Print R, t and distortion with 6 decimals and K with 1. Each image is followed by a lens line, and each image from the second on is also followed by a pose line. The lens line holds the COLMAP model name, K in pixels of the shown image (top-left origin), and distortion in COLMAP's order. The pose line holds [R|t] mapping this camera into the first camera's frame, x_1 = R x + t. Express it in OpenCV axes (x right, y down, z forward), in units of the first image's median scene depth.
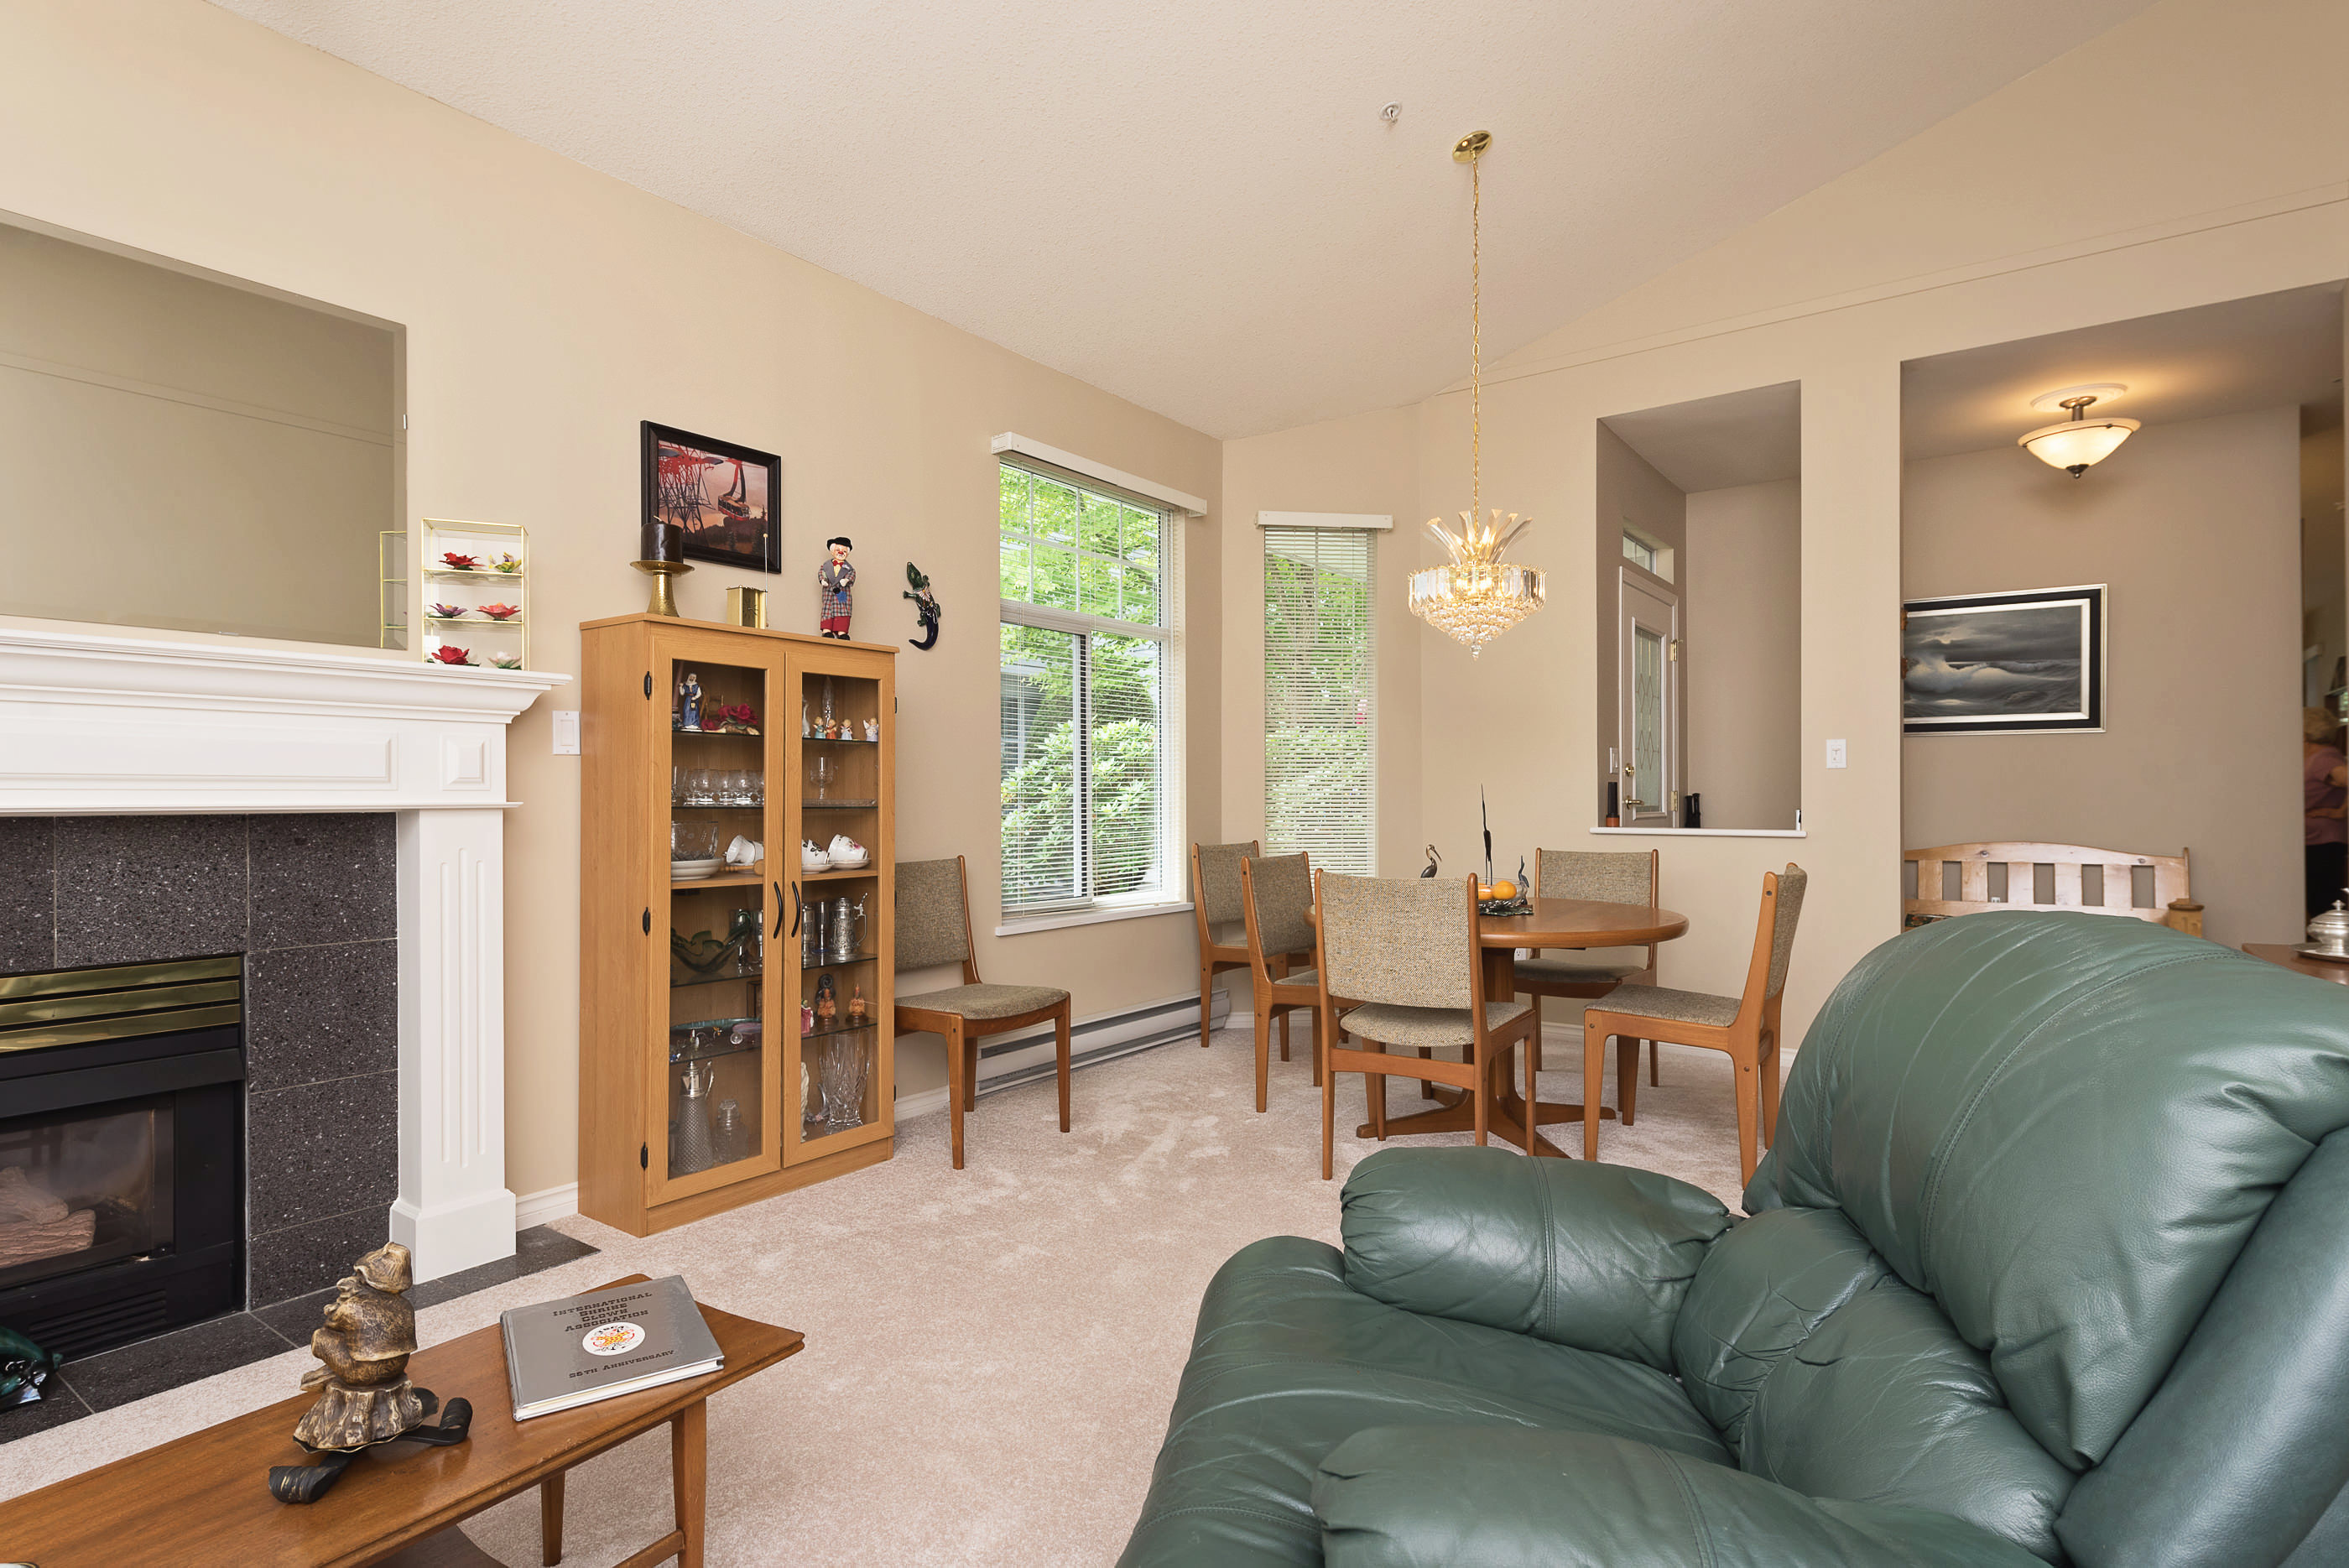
lens RADIAL K [[1234.5, 0, 1174.5], [0, 1234.5, 784.0], [0, 0, 1]] dist [0.006027, 0.000639]
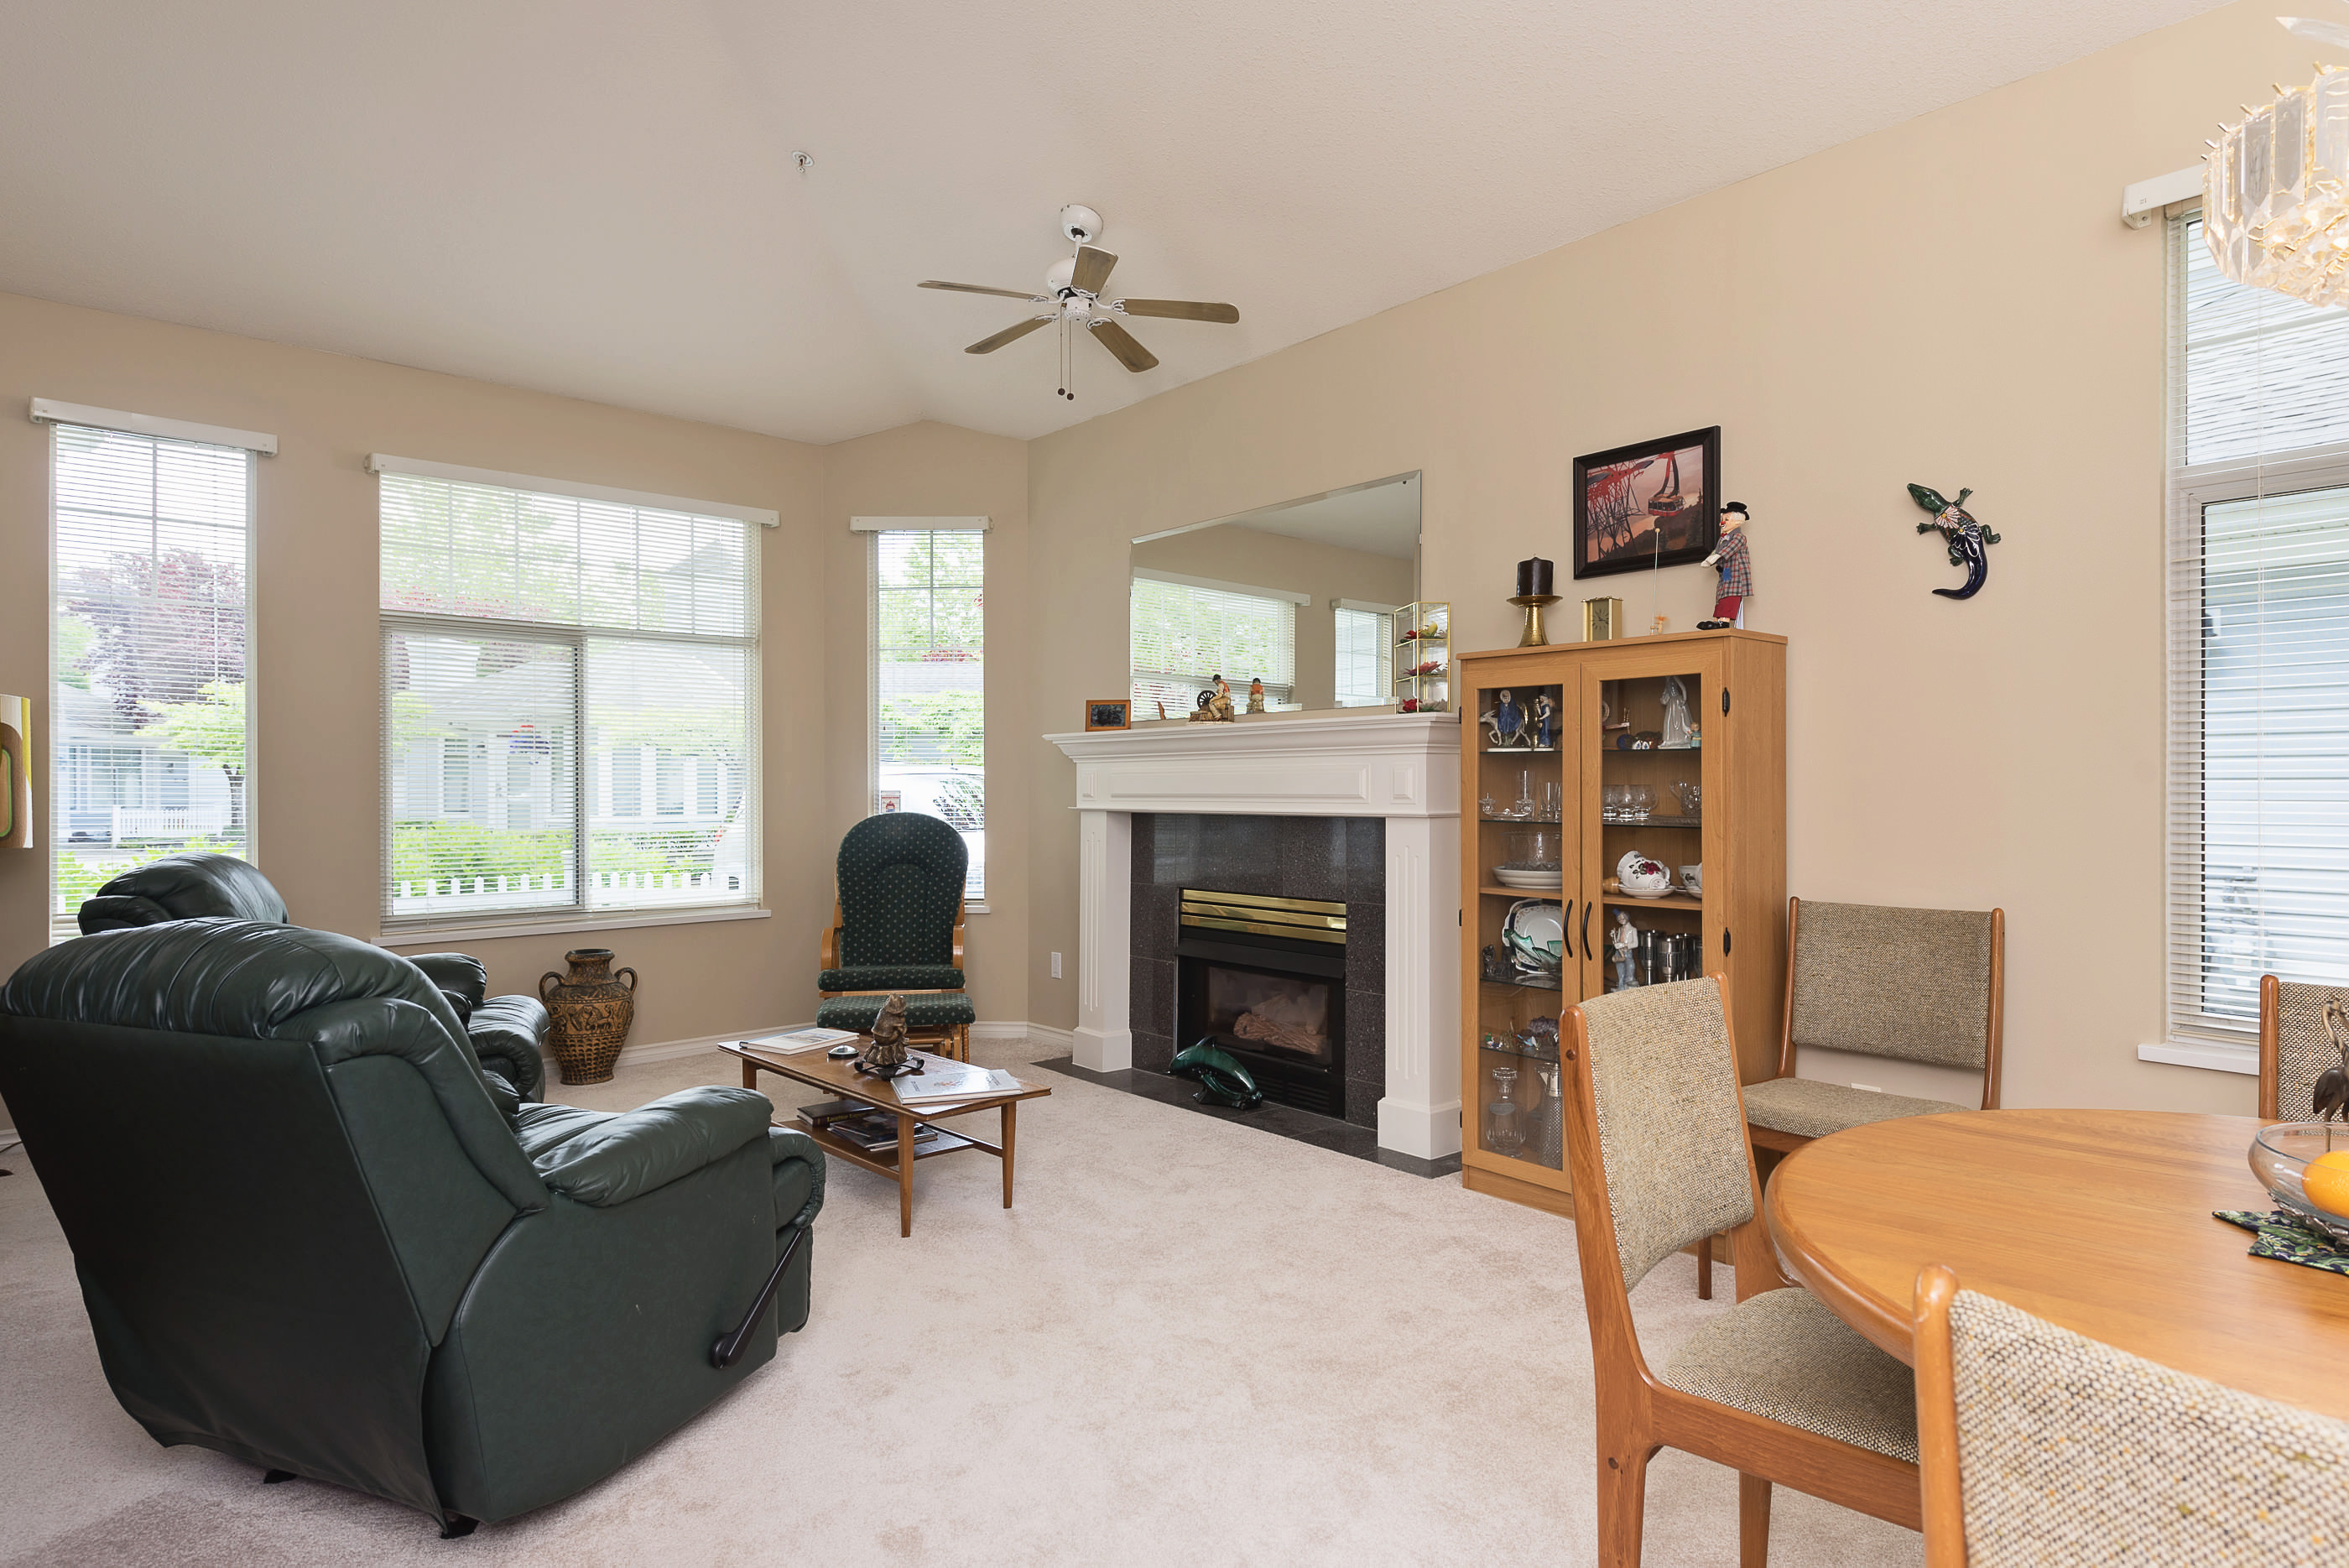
lens RADIAL K [[1268.0, 0, 1174.5], [0, 1268.0, 784.0], [0, 0, 1]] dist [0.002995, 0.000310]
pose [[-0.255460, -0.001554, -0.966818, 0.827708], [0.010166, 0.999939, -0.004293, -0.013108], [0.966766, -0.010925, -0.255428, 1.086831]]
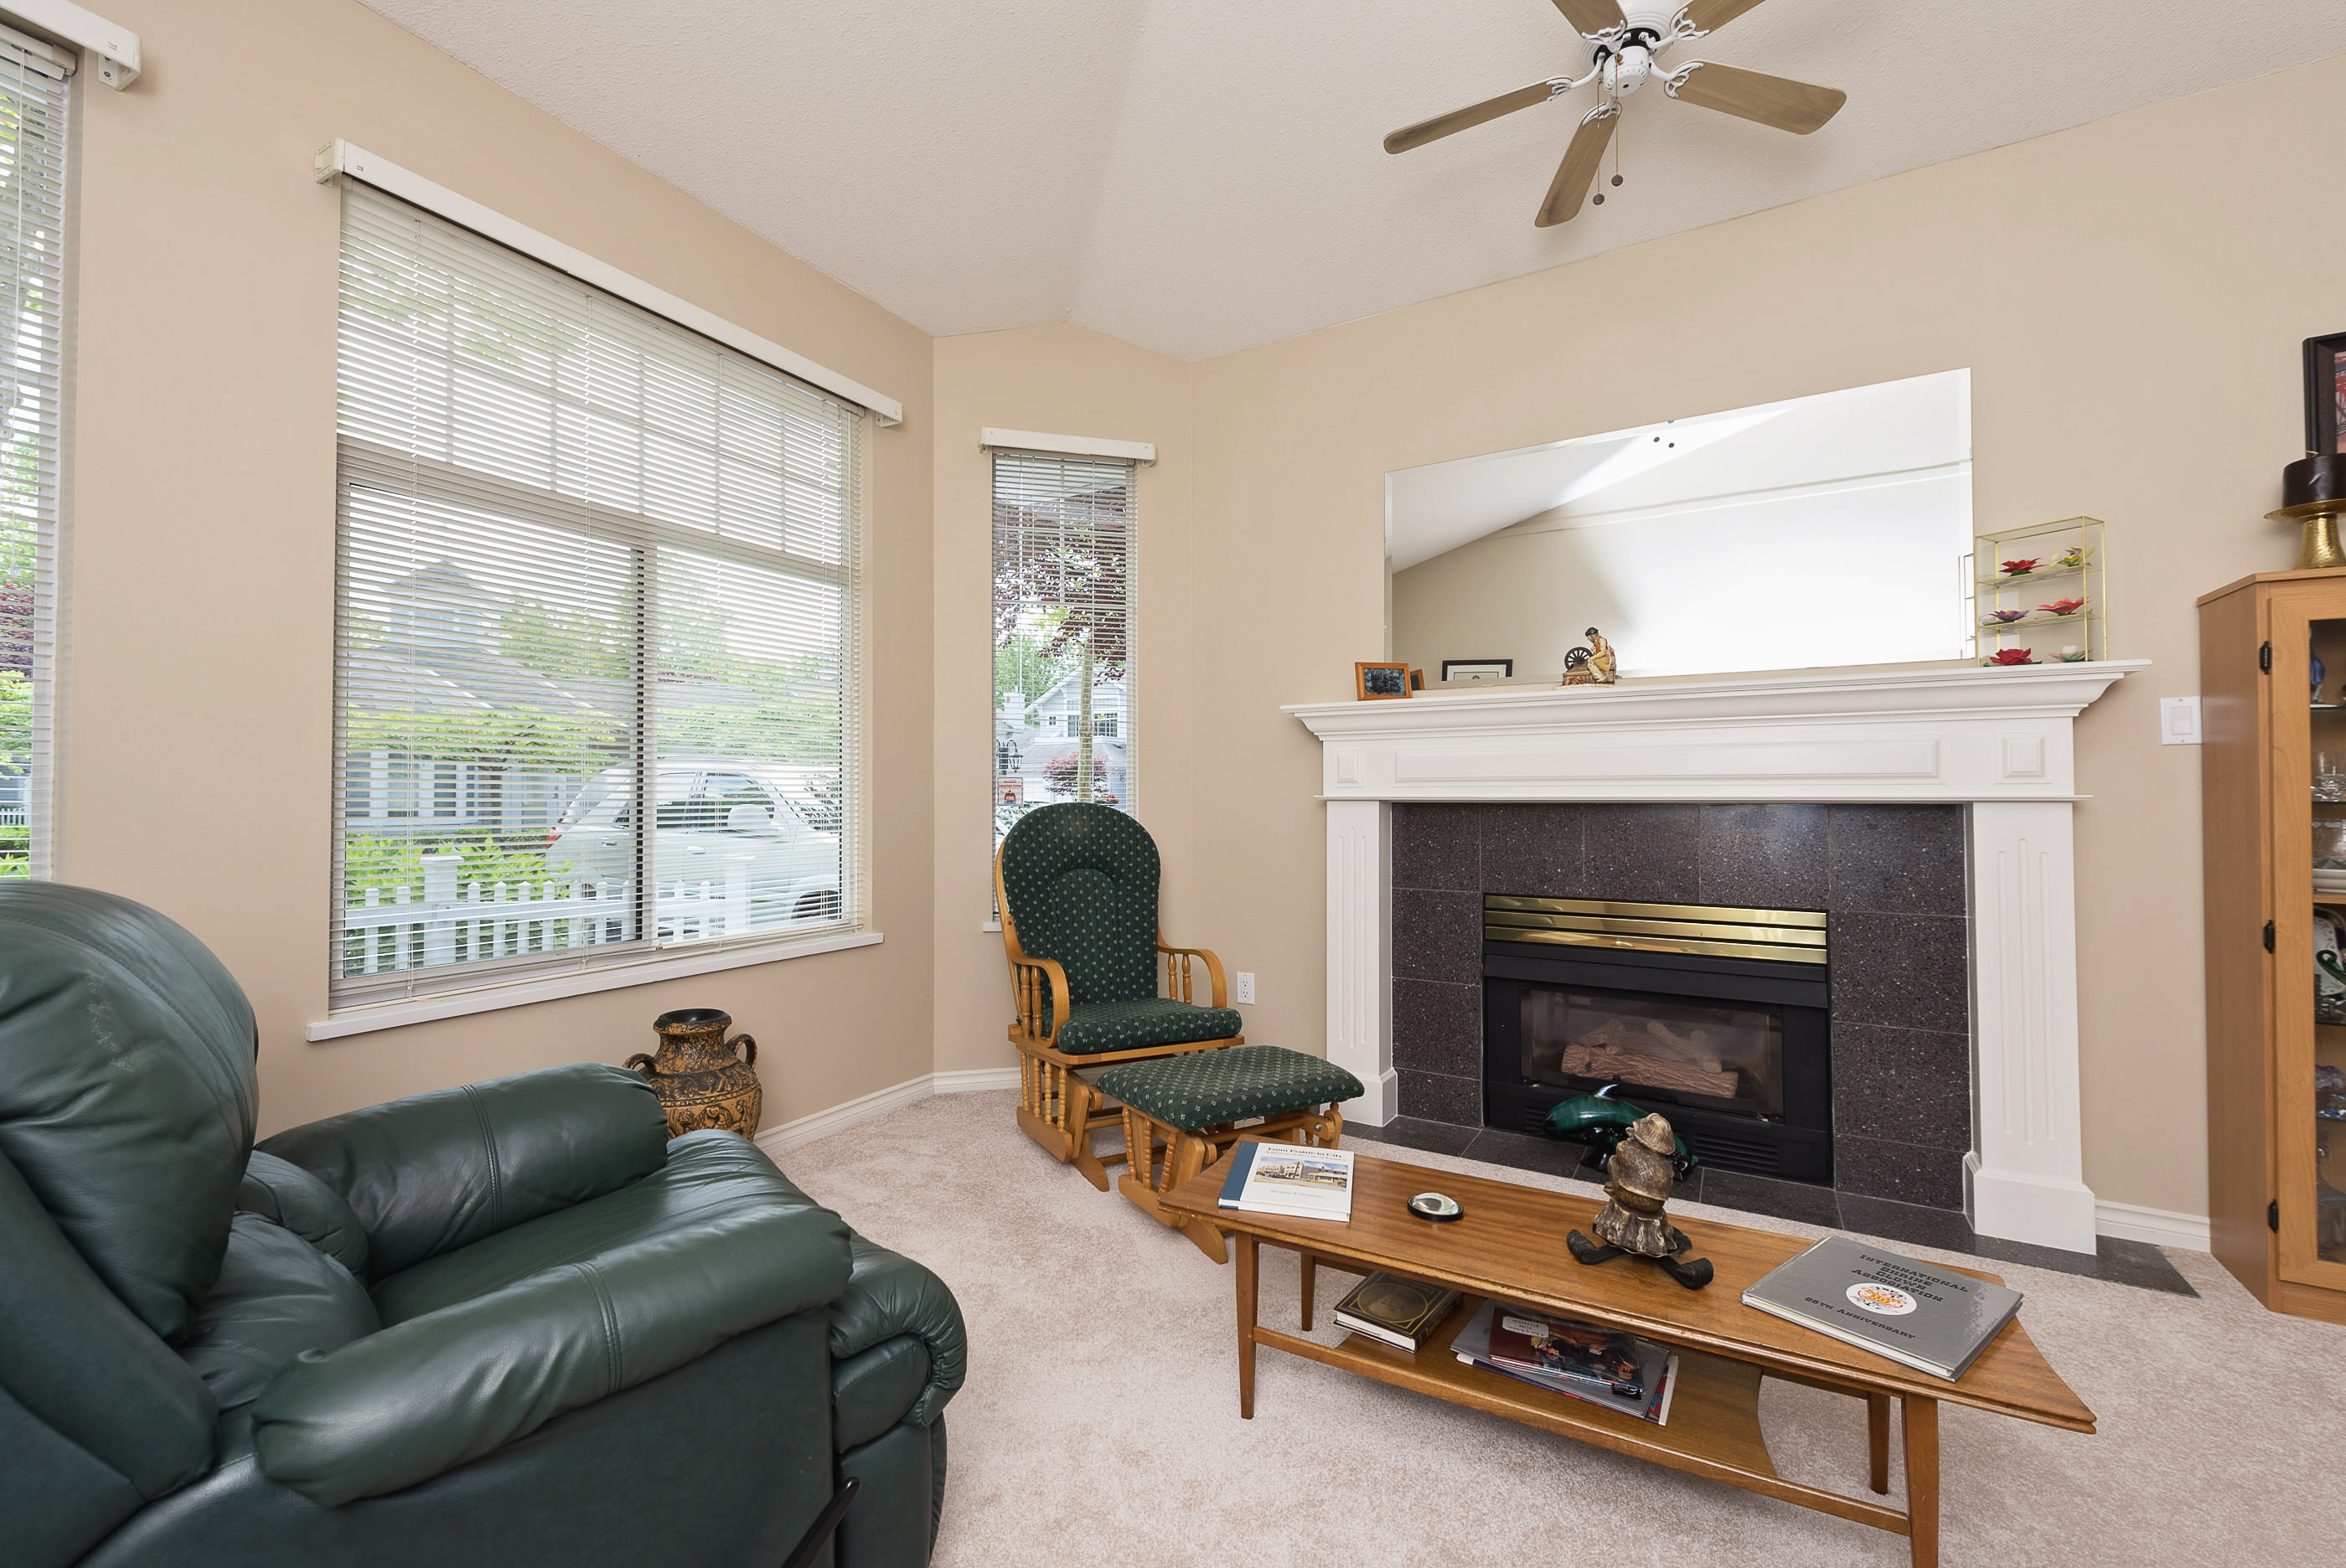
lens RADIAL K [[959.1, 0, 1119.6], [0, 959.1, 778.5], [0, 0, 1]] dist [-0.002640, -0.000678]
pose [[0.038951, -0.022801, -0.998981, 0.201400], [0.004576, 0.999733, -0.022640, 0.015390], [0.999231, -0.003690, 0.039045, 0.198214]]
